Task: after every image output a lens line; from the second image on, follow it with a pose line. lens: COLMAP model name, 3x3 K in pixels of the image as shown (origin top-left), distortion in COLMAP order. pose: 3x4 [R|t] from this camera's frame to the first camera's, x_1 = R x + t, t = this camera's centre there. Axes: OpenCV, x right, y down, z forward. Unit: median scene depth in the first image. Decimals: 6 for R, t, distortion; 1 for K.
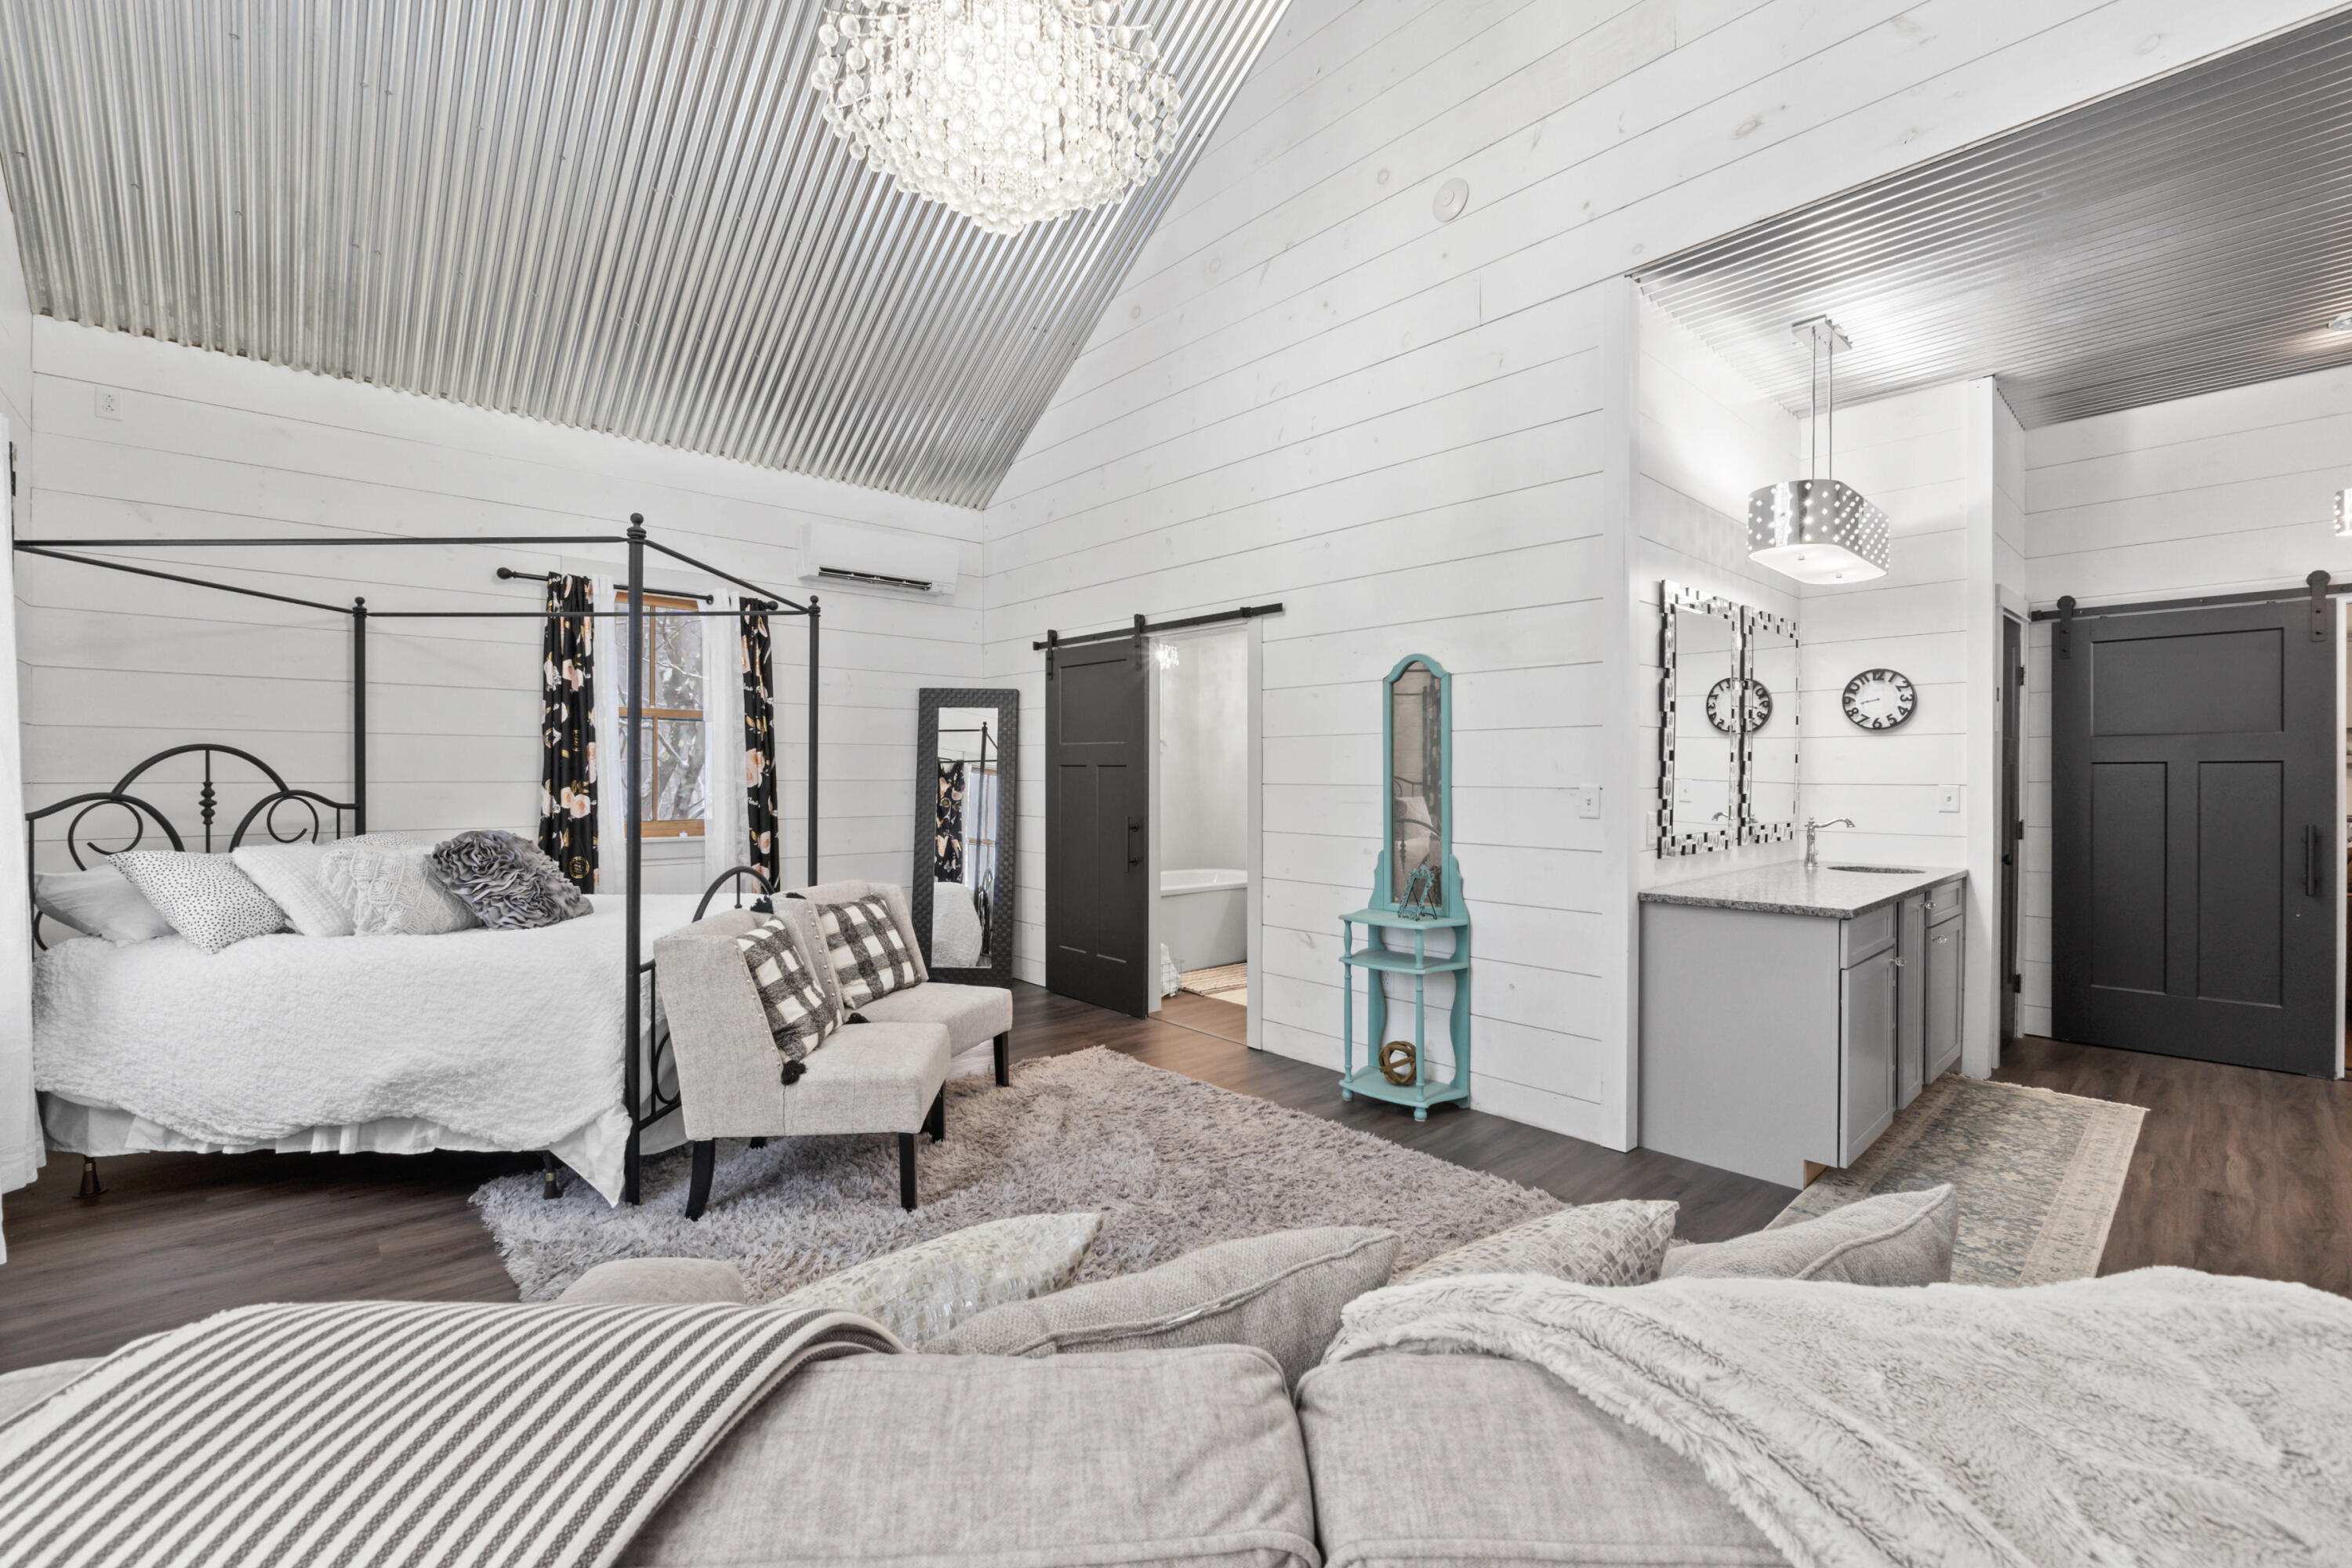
lens RADIAL K [[983.4, 0, 1182.8], [0, 983.4, 775.1], [0, 0, 1]] dist [-0.000663, -0.000090]
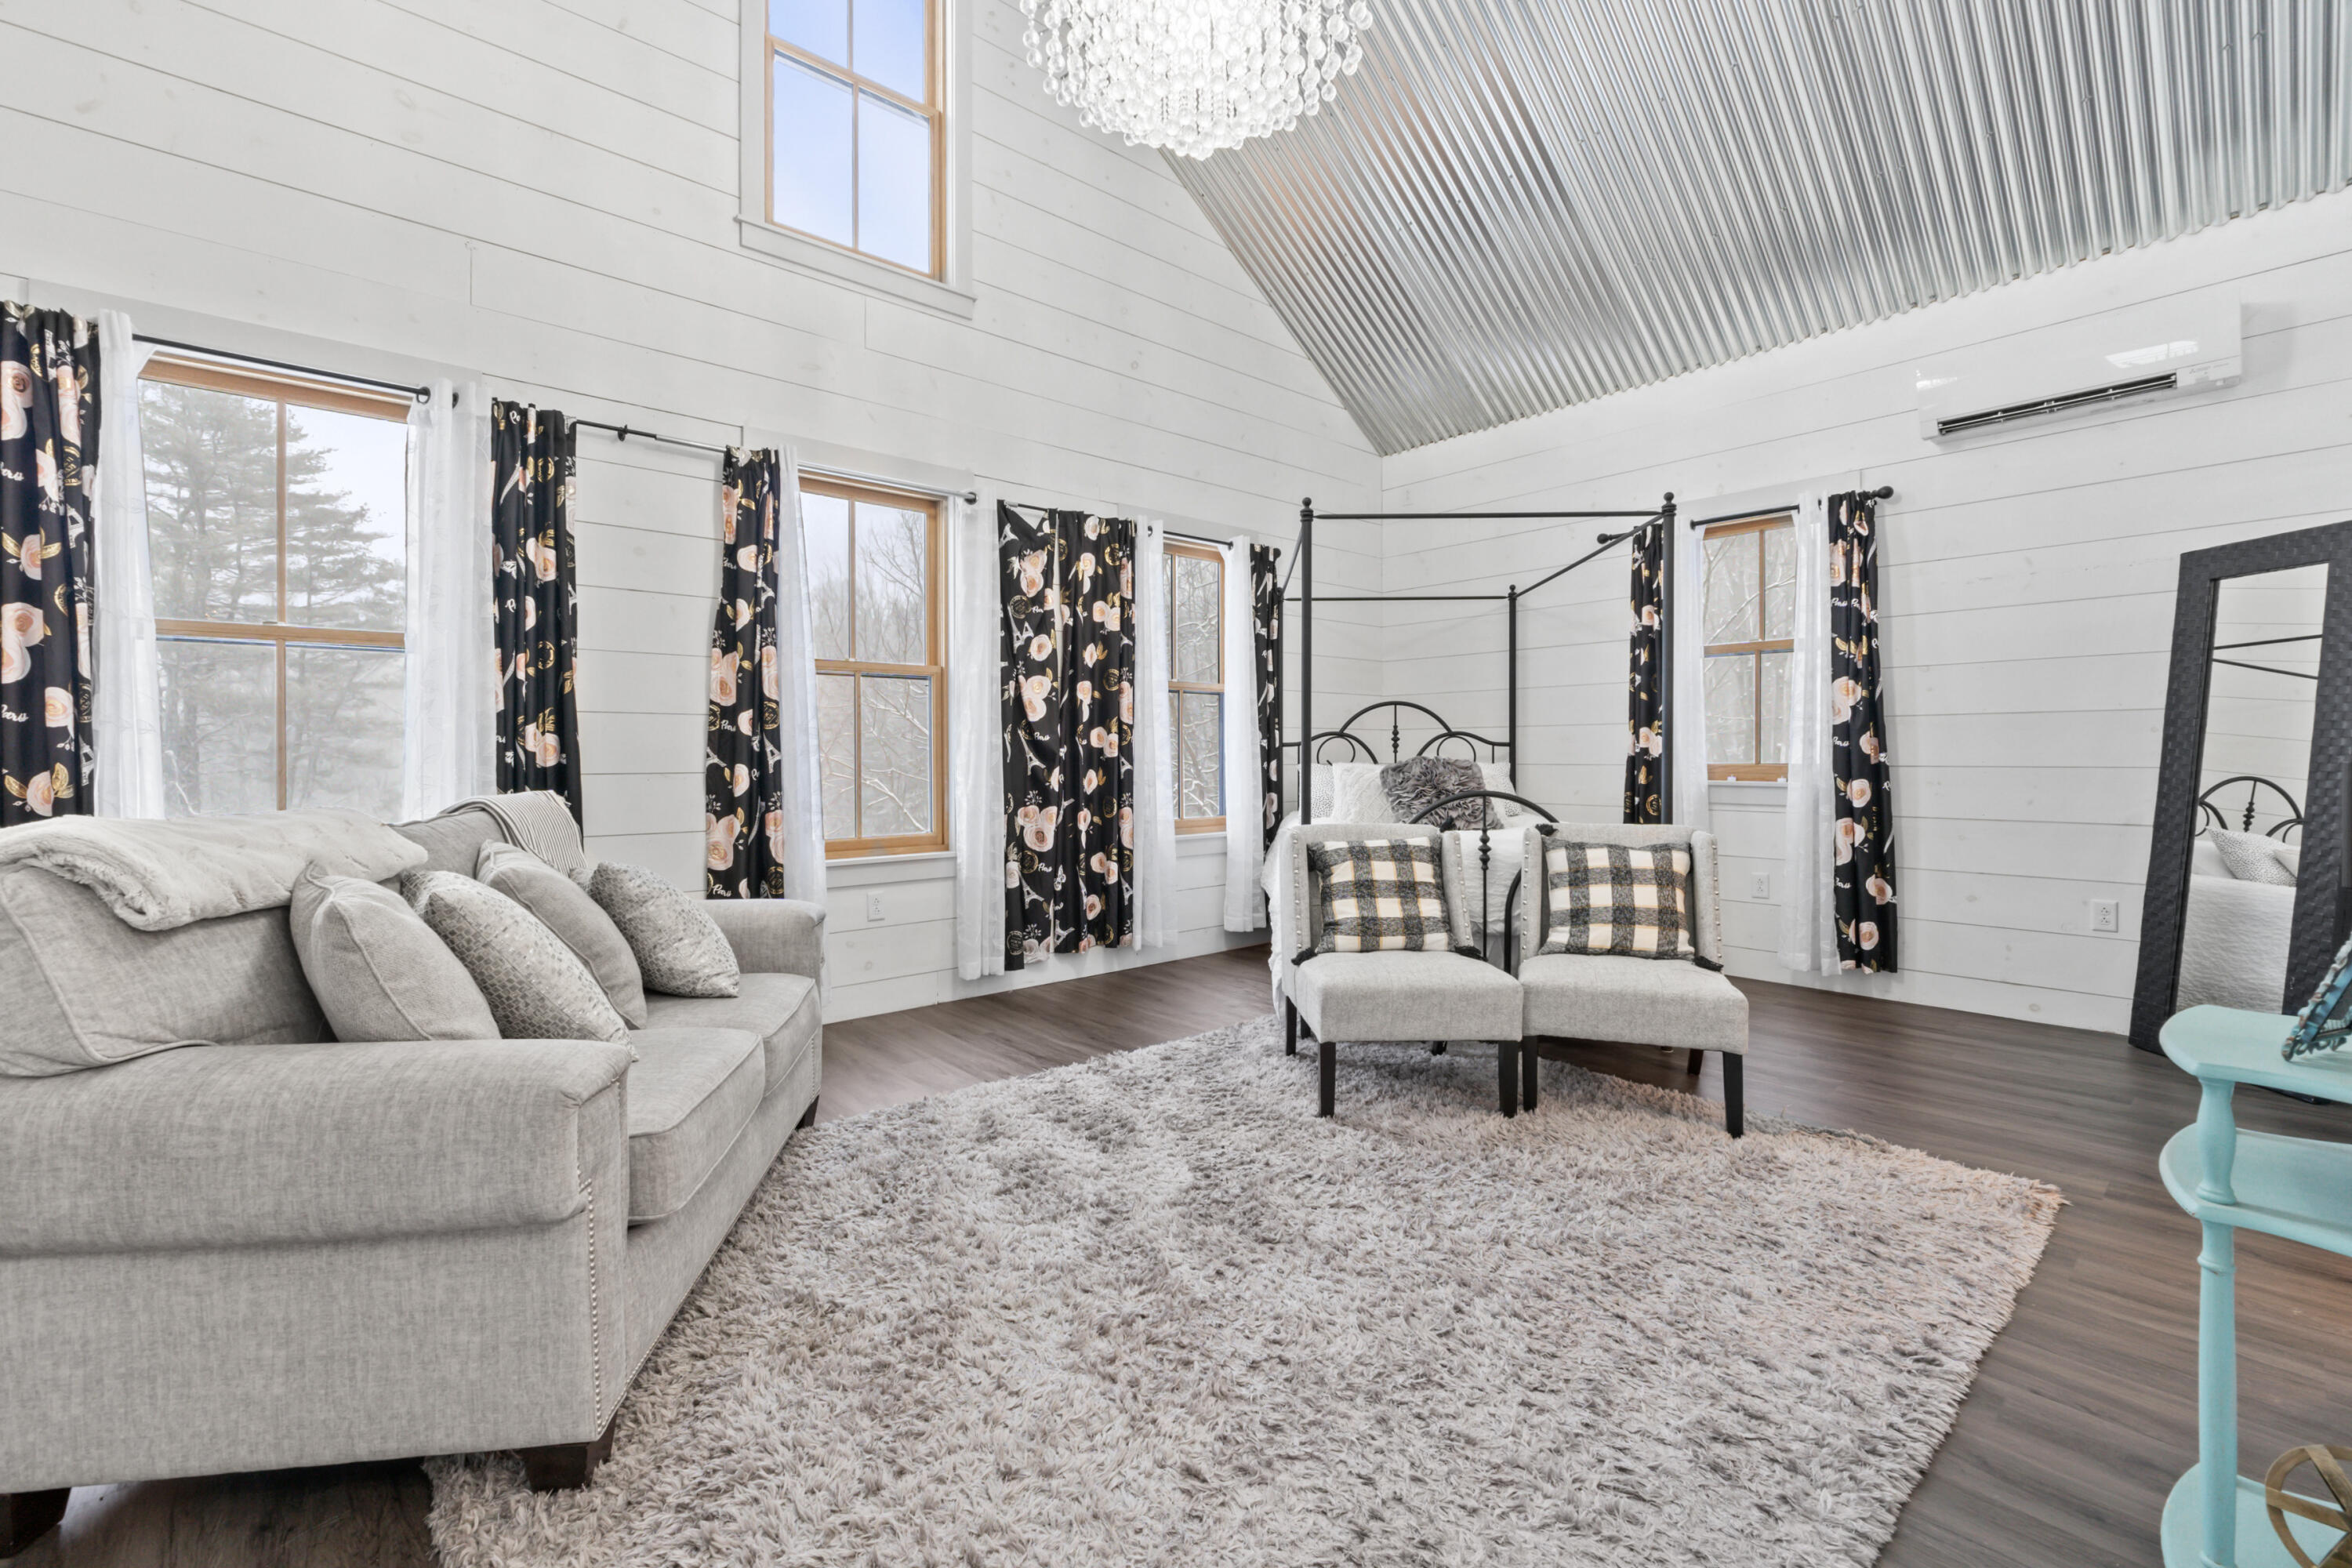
lens RADIAL K [[992.1, 0, 1183.5], [0, 992.1, 753.7], [0, 0, 1]] dist [-0.000220, 0.000067]
pose [[-0.010457, -0.004049, -0.999937, 0.435462], [0.001571, 0.999991, -0.004065, 0.043423], [0.999944, -0.001613, -0.010451, 0.518051]]
